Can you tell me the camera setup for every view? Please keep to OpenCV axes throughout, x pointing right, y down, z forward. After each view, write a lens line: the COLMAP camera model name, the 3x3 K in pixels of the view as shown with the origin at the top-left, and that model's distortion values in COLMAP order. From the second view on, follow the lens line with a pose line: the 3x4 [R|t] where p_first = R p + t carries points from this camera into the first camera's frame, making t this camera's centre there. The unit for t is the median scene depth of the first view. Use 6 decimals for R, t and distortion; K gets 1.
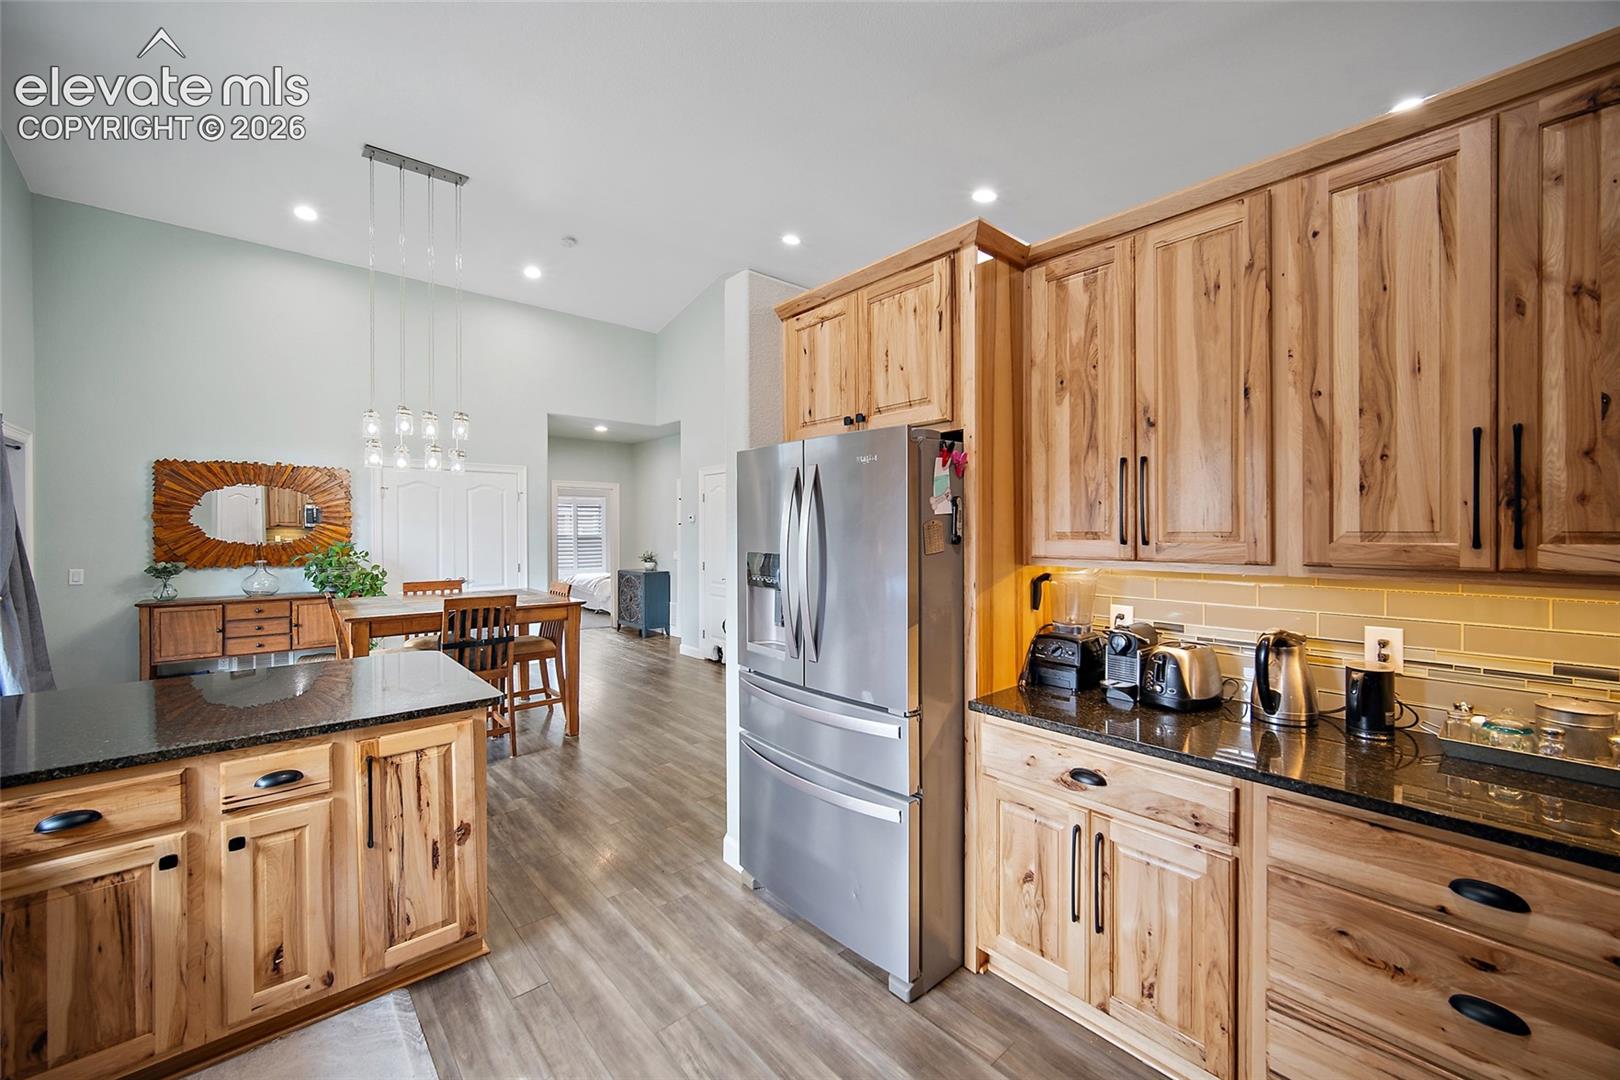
lens RADIAL K [[636.5, 0, 812.4], [0, 636.5, 534.5], [0, 0, 1]] dist [-0.005034, 0.001073]
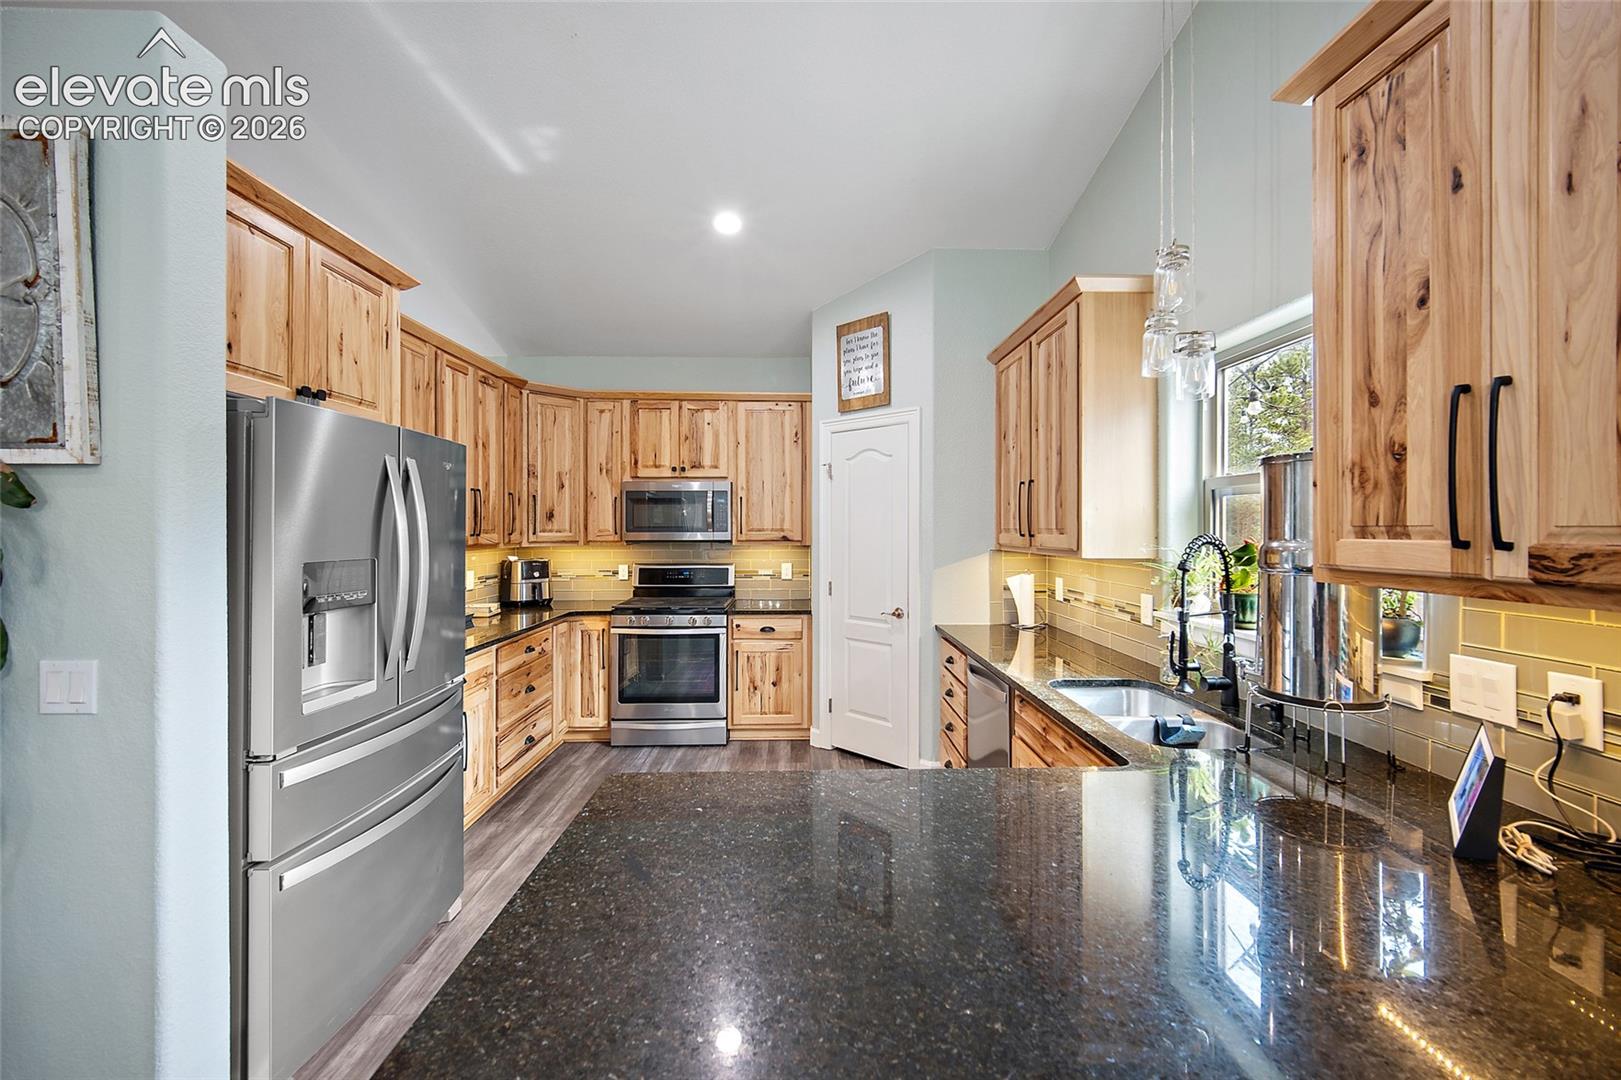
lens RADIAL K [[636.9, 0, 825.3], [0, 636.9, 529.1], [0, 0, 1]] dist [-0.005034, 0.001073]
pose [[-0.776715, 0.000847, 0.629852, -0.669005], [0.005777, 0.999967, 0.005779, -0.003994], [-0.629826, 0.008127, -0.776694, 0.844261]]
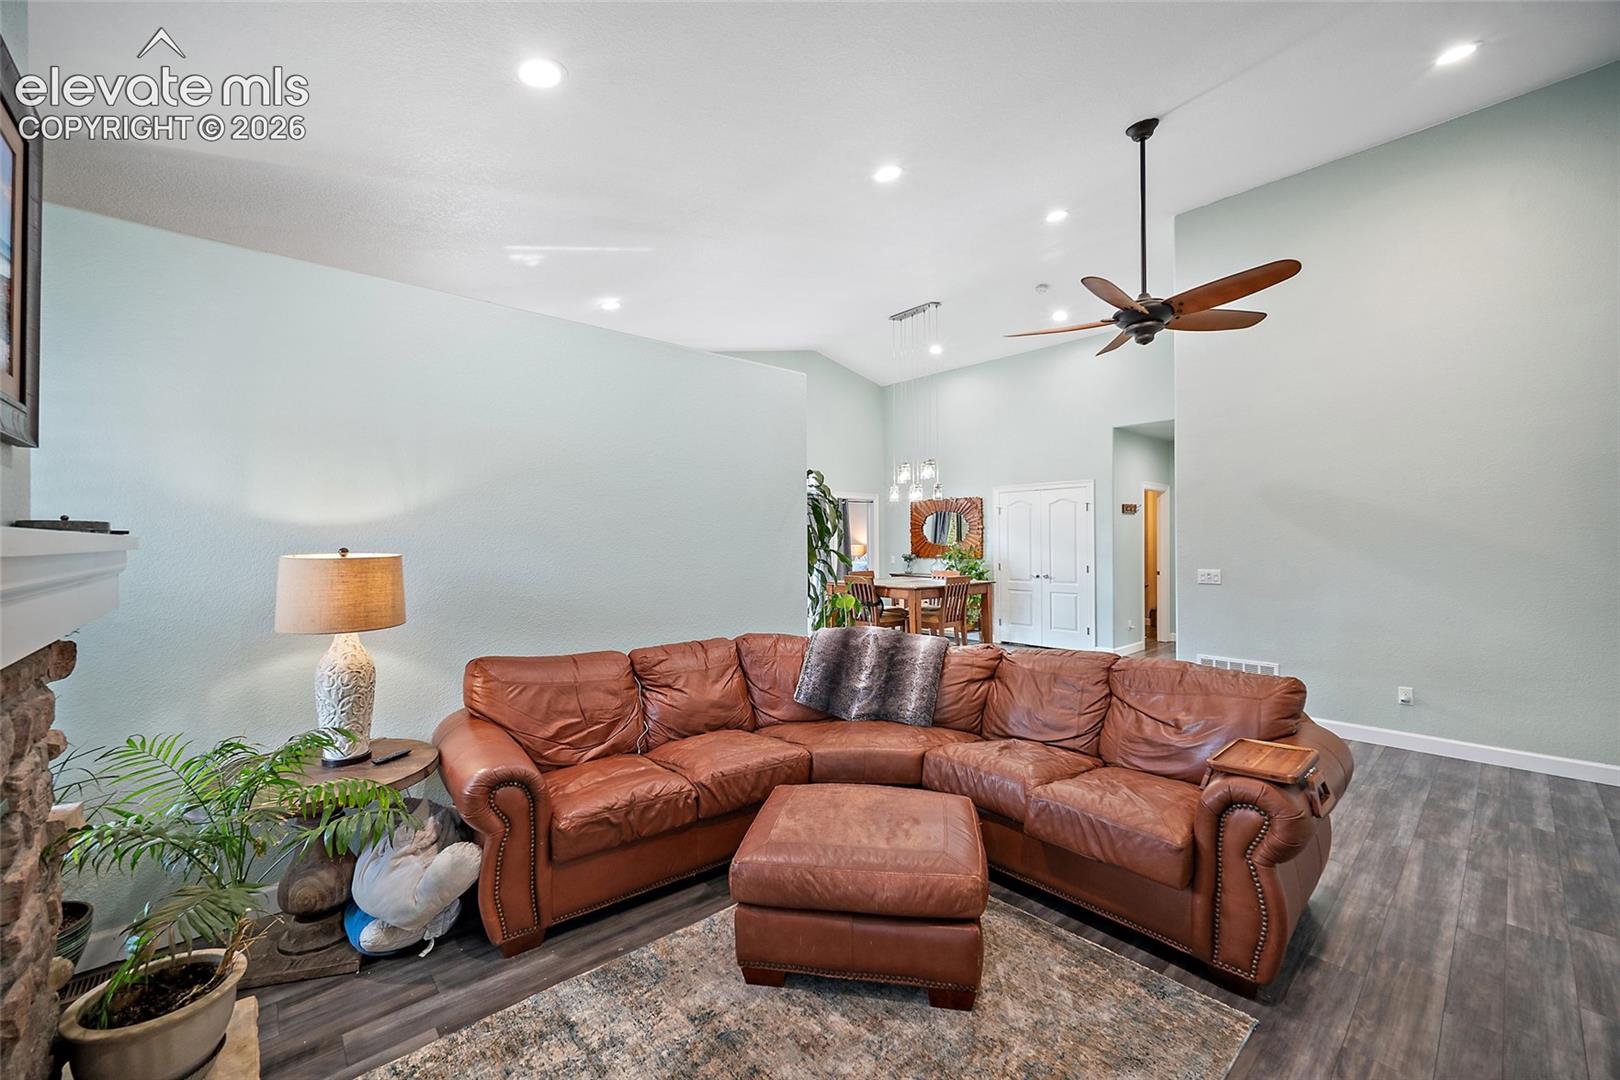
lens RADIAL K [[636.5, 0, 821.9], [0, 636.5, 535.6], [0, 0, 1]] dist [-0.005034, 0.001073]
pose [[0.009141, -0.005809, -0.999941, 1.344342], [-0.001200, 0.999982, -0.005821, -0.003315], [0.999957, 0.001253, 0.009134, 1.006492]]
